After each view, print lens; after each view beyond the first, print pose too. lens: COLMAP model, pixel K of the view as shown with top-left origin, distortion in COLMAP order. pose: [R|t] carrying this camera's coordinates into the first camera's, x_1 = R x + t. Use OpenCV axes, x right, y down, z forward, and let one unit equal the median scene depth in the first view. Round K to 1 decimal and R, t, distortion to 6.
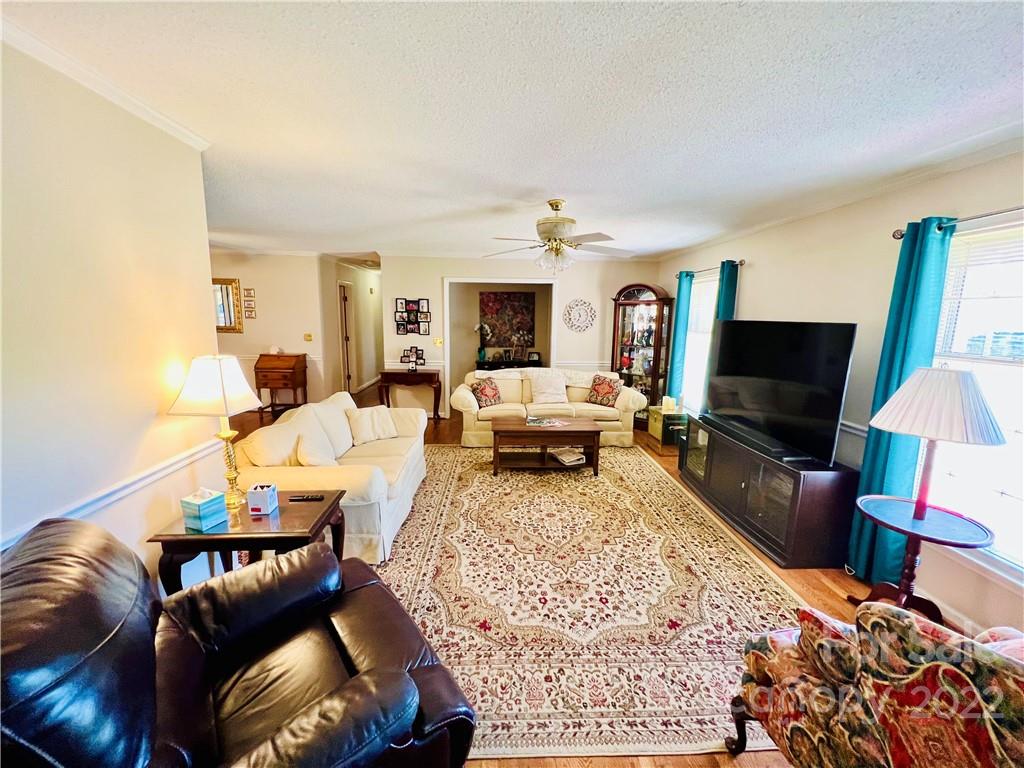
lens RADIAL K [[408.5, 0, 511.3], [0, 408.5, 383.4], [0, 0, 1]] dist [-0.000641, -0.000191]
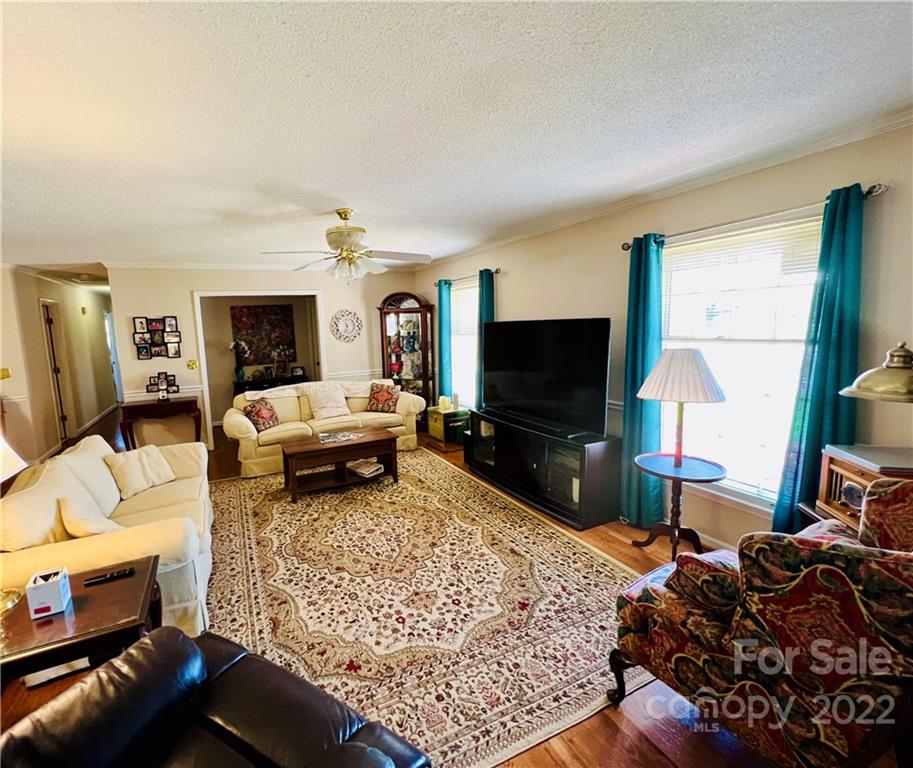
lens RADIAL K [[413.5, 0, 395.0], [0, 413.5, 378.4], [0, 0, 1]] dist [-0.001894, 0.000534]
pose [[0.934476, -0.098182, 0.342221, -0.189720], [0.111966, 0.993496, -0.020704, -0.011130], [-0.337963, 0.057664, 0.939391, 0.055754]]
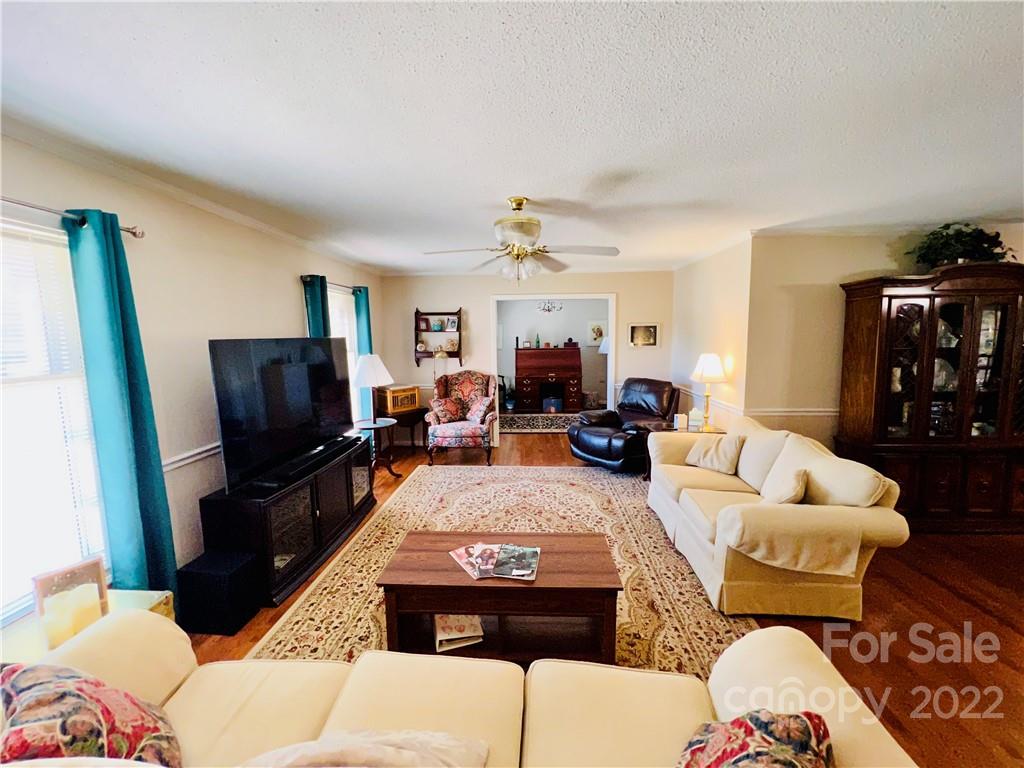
lens RADIAL K [[408.5, 0, 511.9], [0, 408.5, 380.6], [0, 0, 1]] dist [-0.000641, -0.000191]
pose [[-0.995578, -0.018756, 0.092045, 0.048599], [0.007509, 0.960838, 0.277007, -0.391955], [-0.093636, 0.276474, -0.956449, 2.342978]]
